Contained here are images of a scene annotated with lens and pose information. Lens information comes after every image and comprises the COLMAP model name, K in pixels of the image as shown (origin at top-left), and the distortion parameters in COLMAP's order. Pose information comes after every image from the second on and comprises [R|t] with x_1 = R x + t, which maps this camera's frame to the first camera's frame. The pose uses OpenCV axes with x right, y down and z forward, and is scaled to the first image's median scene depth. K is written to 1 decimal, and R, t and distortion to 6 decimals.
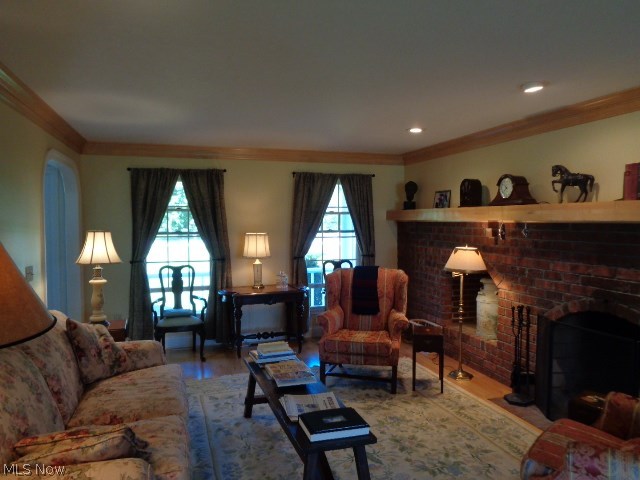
lens RADIAL K [[471.9, 0, 321.7], [0, 471.9, 237.3], [0, 0, 1]] dist [-0.004649, -0.002957]
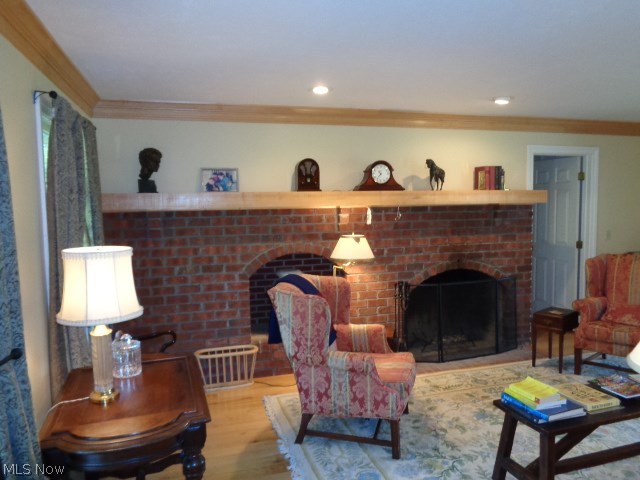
lens RADIAL K [[471.9, 0, 321.7], [0, 471.9, 237.3], [0, 0, 1]] dist [-0.004649, -0.002957]
pose [[0.019359, -0.061835, 0.997899, -0.705173], [0.056423, 0.996563, 0.060658, -0.037418], [-0.998219, 0.055130, 0.022782, 1.189110]]
